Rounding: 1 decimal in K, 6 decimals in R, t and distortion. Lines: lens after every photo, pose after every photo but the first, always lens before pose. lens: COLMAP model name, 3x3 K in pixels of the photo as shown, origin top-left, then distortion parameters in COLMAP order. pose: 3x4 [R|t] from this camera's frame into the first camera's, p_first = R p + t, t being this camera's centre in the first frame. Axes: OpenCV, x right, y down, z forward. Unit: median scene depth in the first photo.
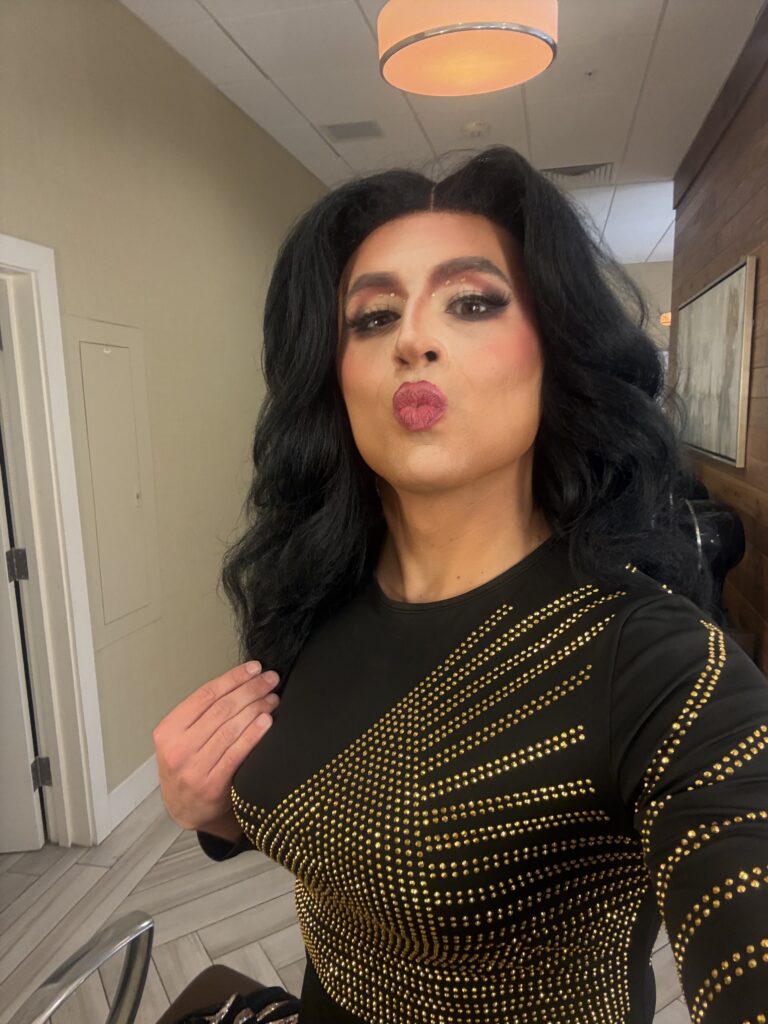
lens RADIAL K [[697.9, 0, 384.0], [0, 697.9, 512.0], [0, 0, 1]] dist [-0.000087, -0.050352]
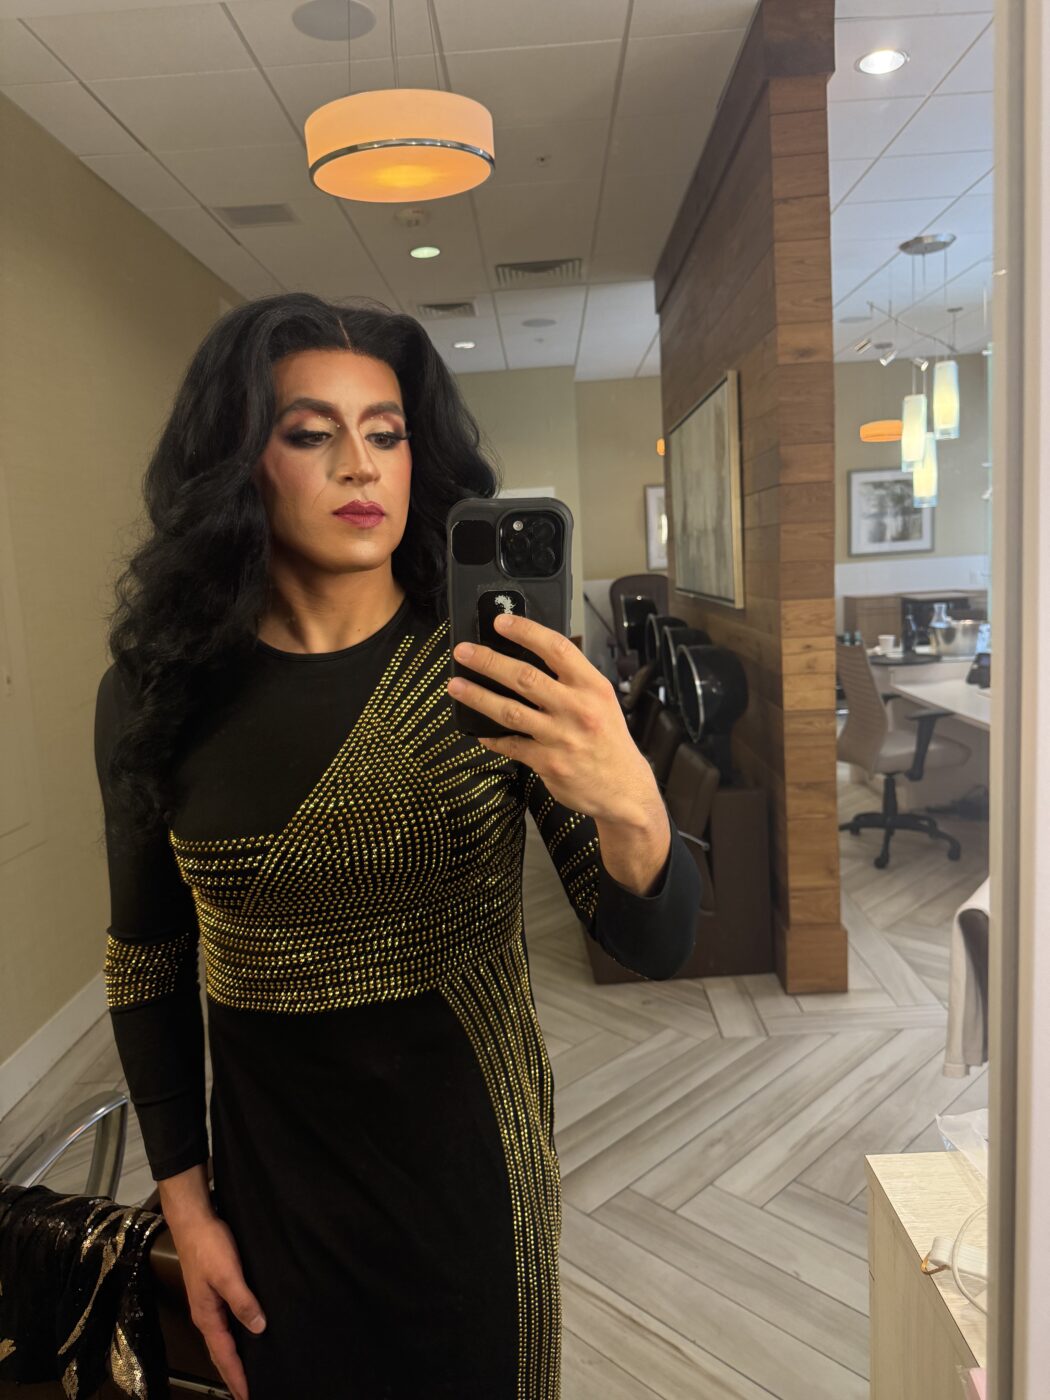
lens RADIAL K [[1011.7, 0, 525.0], [0, 1011.7, 700.0], [0, 0, 1]] dist [0.003837, -0.068708]
pose [[0.975892, -0.066278, 0.207947, -0.025387], [0.073405, 0.996944, -0.026736, 0.061804], [-0.205540, 0.041356, 0.977775, -0.180015]]
